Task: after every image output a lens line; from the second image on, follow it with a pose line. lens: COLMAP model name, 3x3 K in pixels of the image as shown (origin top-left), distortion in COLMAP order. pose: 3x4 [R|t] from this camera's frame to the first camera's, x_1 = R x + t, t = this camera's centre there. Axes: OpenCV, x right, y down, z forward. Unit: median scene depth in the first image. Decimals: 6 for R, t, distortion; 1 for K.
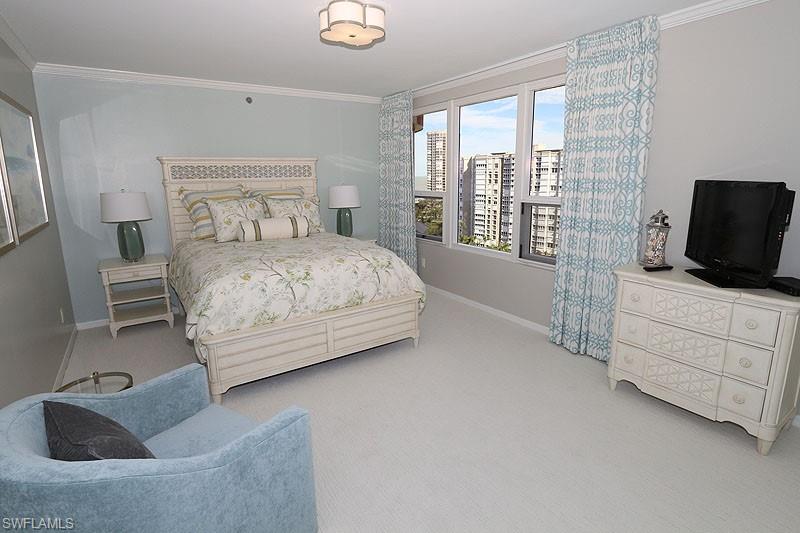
lens RADIAL K [[398.4, 0, 397.1], [0, 398.4, 261.8], [0, 0, 1]] dist [0.002557, 0.000003]
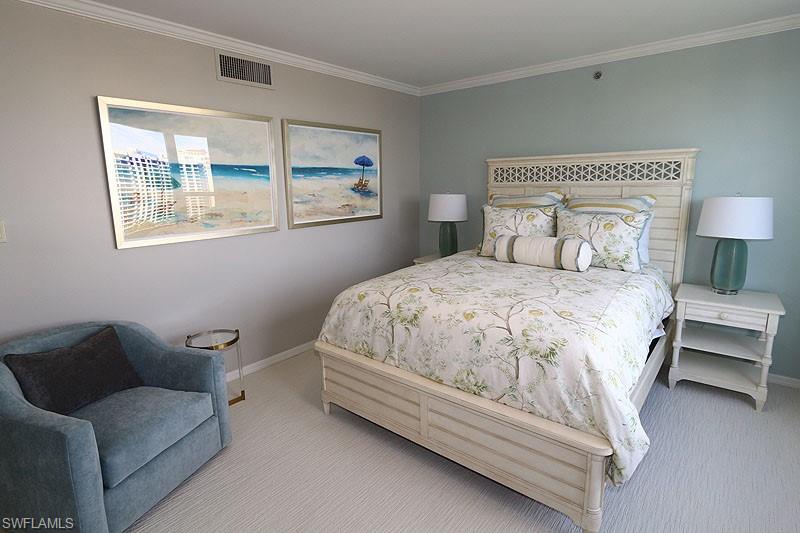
lens RADIAL K [[398.4, 0, 399.7], [0, 398.4, 268.4], [0, 0, 1]] dist [0.002557, 0.000003]
pose [[0.314422, 0.208835, -0.926027, 0.298621], [-0.194901, 0.968921, 0.152332, -0.114245], [0.929060, 0.132587, 0.345352, 0.508450]]
